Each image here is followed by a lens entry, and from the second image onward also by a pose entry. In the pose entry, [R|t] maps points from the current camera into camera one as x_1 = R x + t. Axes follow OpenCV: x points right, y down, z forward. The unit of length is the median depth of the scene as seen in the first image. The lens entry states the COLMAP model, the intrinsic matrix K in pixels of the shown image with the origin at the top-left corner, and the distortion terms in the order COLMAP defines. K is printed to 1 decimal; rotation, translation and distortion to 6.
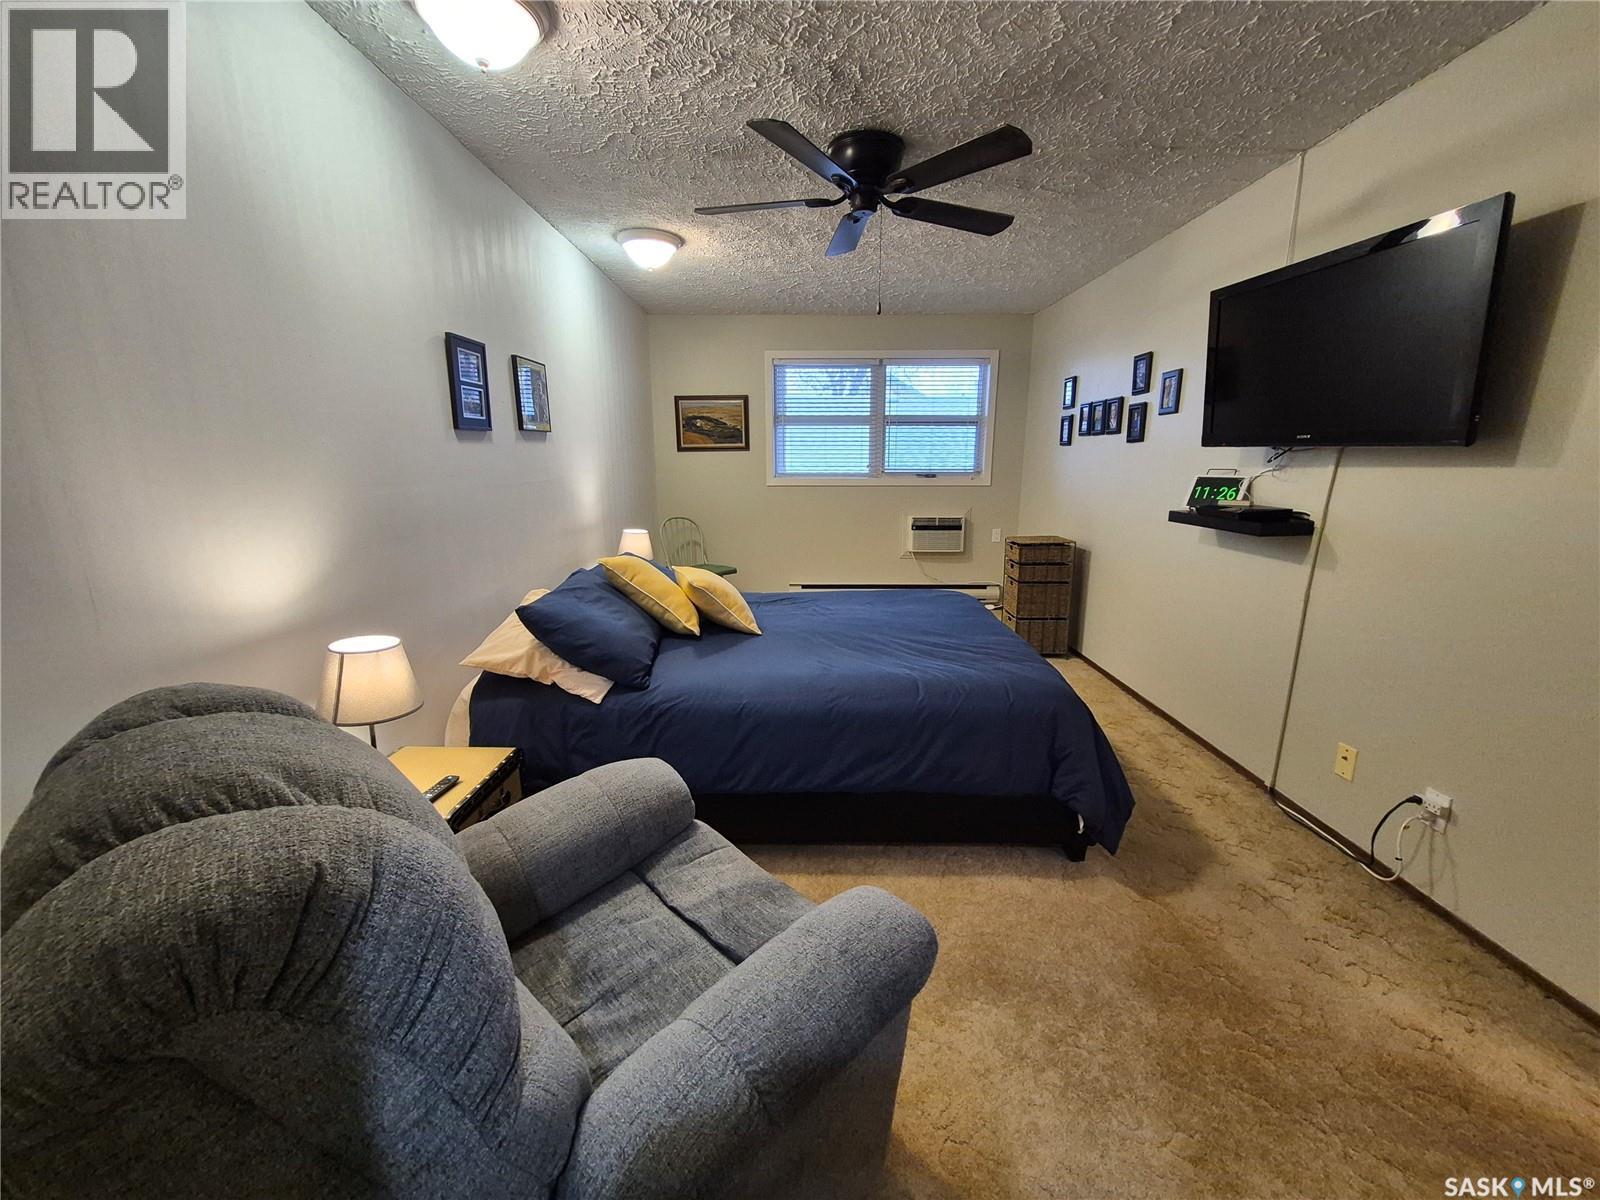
lens RADIAL K [[623.5, 0, 801.9], [0, 623.5, 597.3], [0, 0, 1]] dist [0.010630, -0.003152]
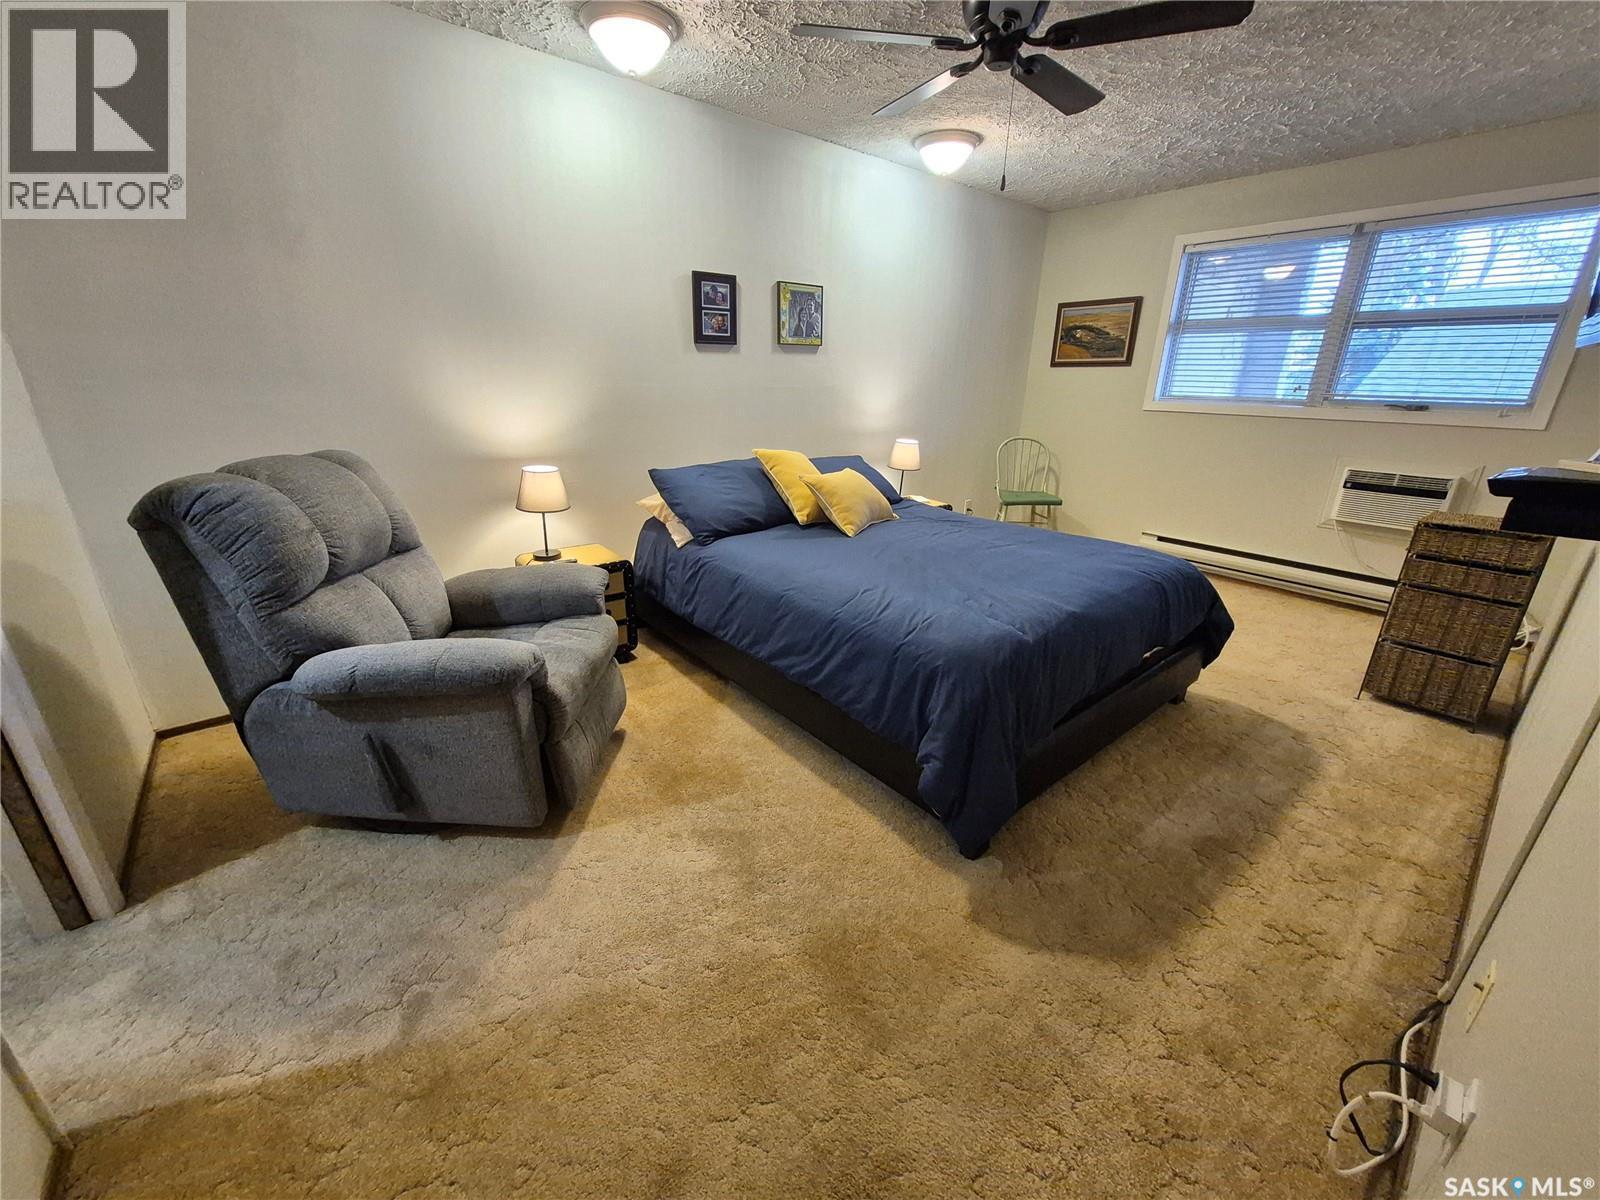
lens RADIAL K [[623.5, 0, 801.9], [0, 623.5, 597.3], [0, 0, 1]] dist [0.010630, -0.003152]
pose [[0.640737, 0.271620, -0.718108, 0.421103], [-0.187068, 0.962371, 0.197098, -0.022582], [0.744622, 0.008047, 0.667438, 0.136494]]
